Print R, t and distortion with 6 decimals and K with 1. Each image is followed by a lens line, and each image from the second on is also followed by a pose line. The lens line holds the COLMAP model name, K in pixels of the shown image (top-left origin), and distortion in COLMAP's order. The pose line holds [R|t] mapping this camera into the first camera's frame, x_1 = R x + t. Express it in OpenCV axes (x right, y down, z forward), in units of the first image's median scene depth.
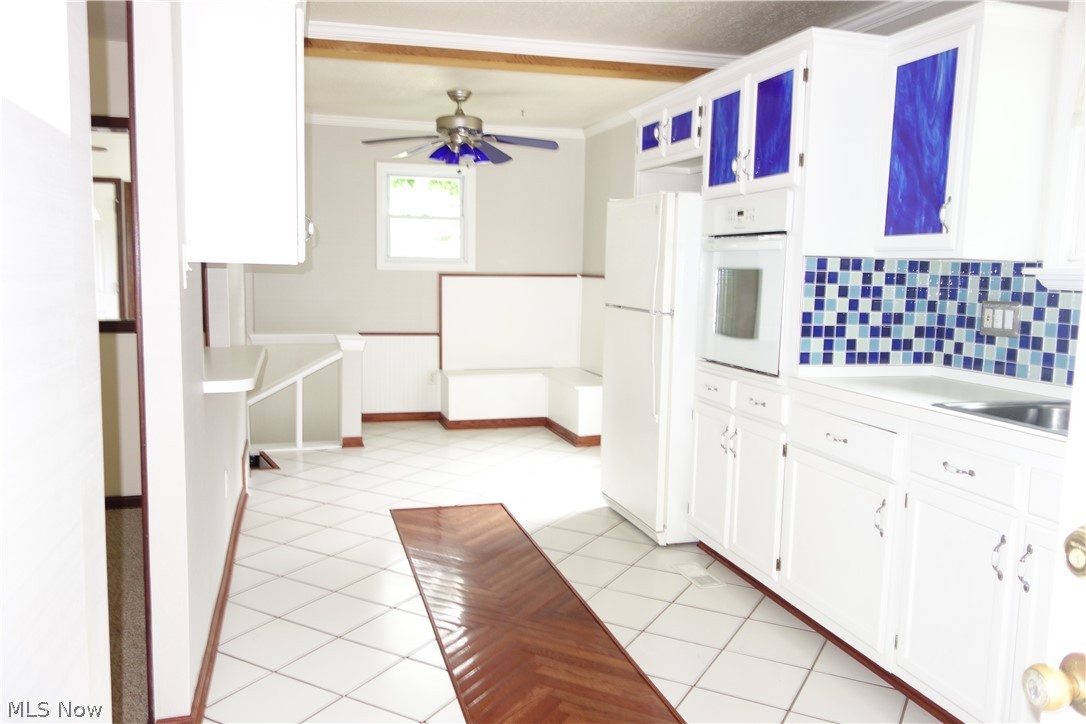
lens RADIAL K [[861.4, 0, 544.6], [0, 861.4, 361.9], [0, 0, 1]] dist [0.014371, -0.007942]
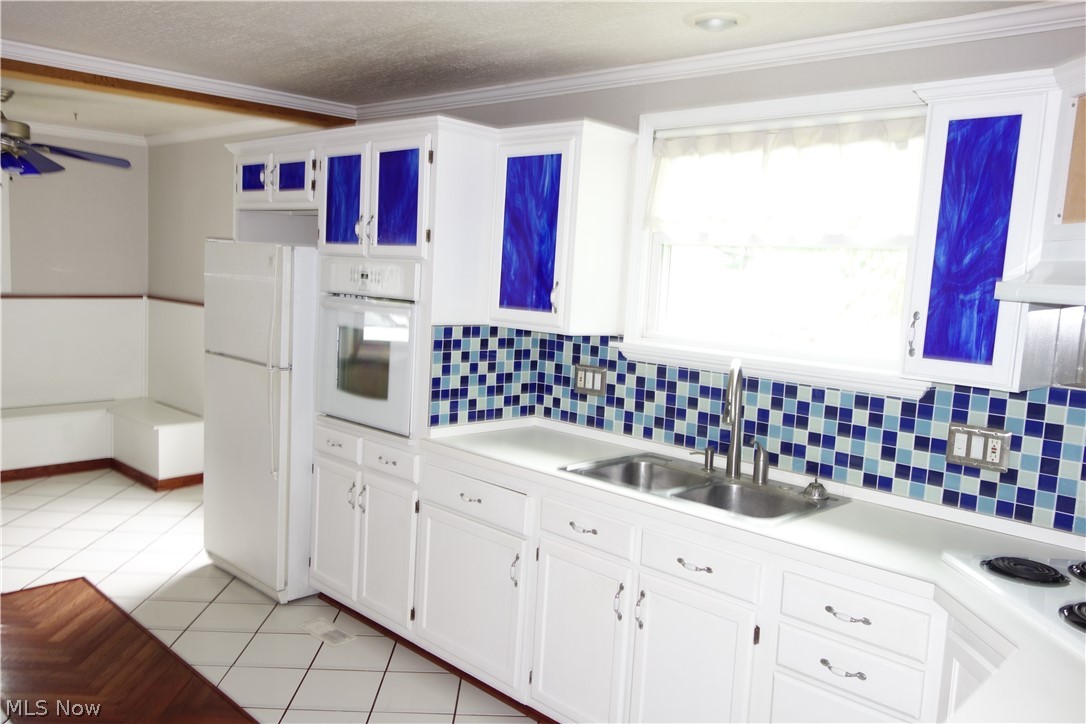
lens RADIAL K [[861.4, 0, 543.7], [0, 861.4, 362.4], [0, 0, 1]] dist [0.014371, -0.007942]
pose [[0.868770, -0.028444, 0.494398, -0.096547], [0.020712, 0.999563, 0.021111, -0.086281], [-0.494782, -0.008100, 0.868979, 0.004242]]
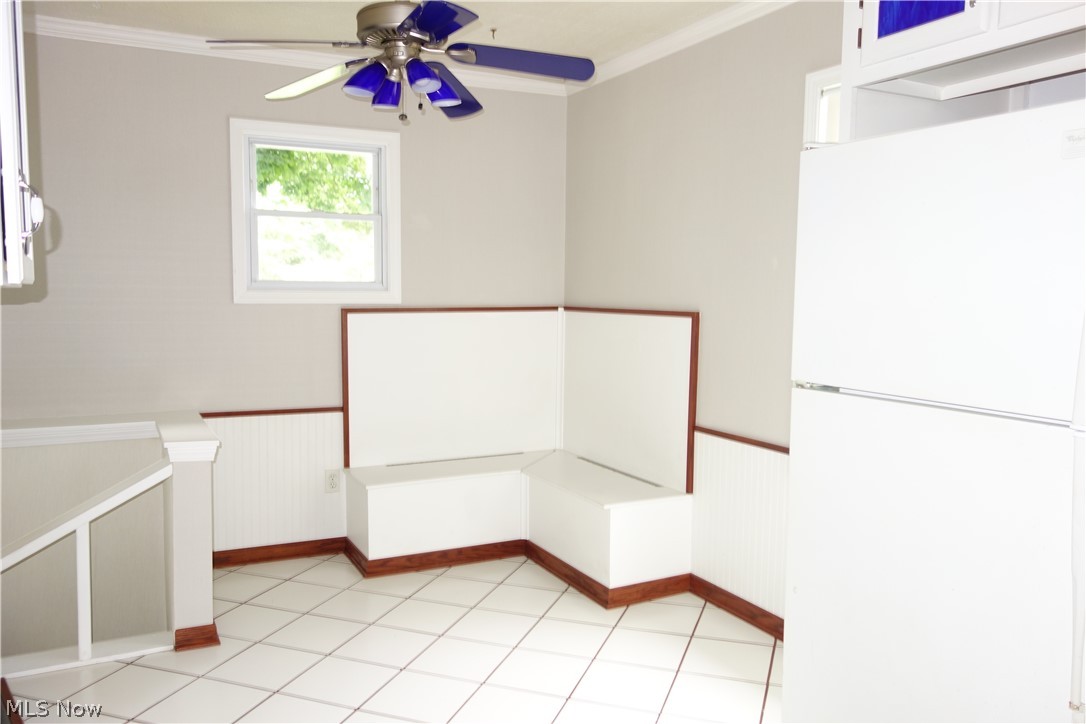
lens RADIAL K [[861.4, 0, 546.3], [0, 861.4, 368.3], [0, 0, 1]] dist [0.014371, -0.007942]
pose [[0.984213, -0.023977, 0.175357, -0.174901], [0.027636, 0.999448, -0.018450, -0.090599], [-0.174817, 0.023005, 0.984332, 0.762140]]
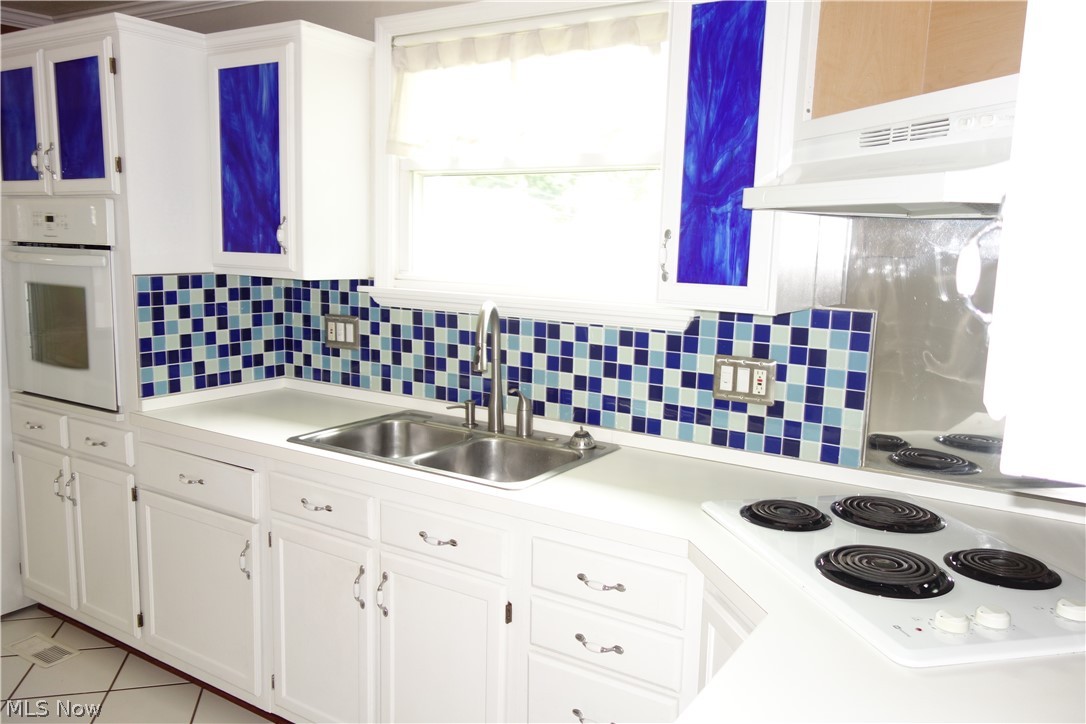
lens RADIAL K [[861.4, 0, 543.3], [0, 861.4, 364.1], [0, 0, 1]] dist [0.014371, -0.007942]
pose [[0.757691, -0.102912, 0.644449, 0.035448], [0.066320, 0.994518, 0.080841, -0.068081], [-0.649235, -0.018513, 0.760362, 0.051650]]
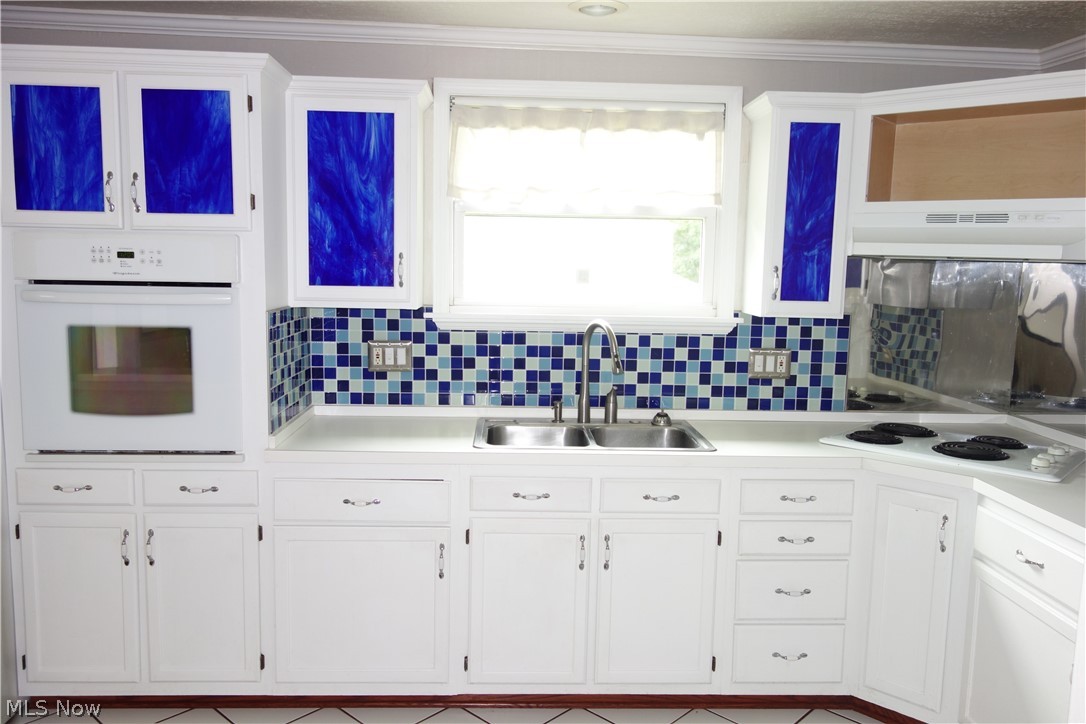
lens RADIAL K [[861.4, 0, 548.4], [0, 861.4, 361.8], [0, 0, 1]] dist [0.014371, -0.007942]
pose [[0.236725, -0.135820, 0.962037, -0.431268], [0.091720, 0.988883, 0.117041, -0.132949], [-0.967238, 0.060532, 0.246551, 0.452406]]
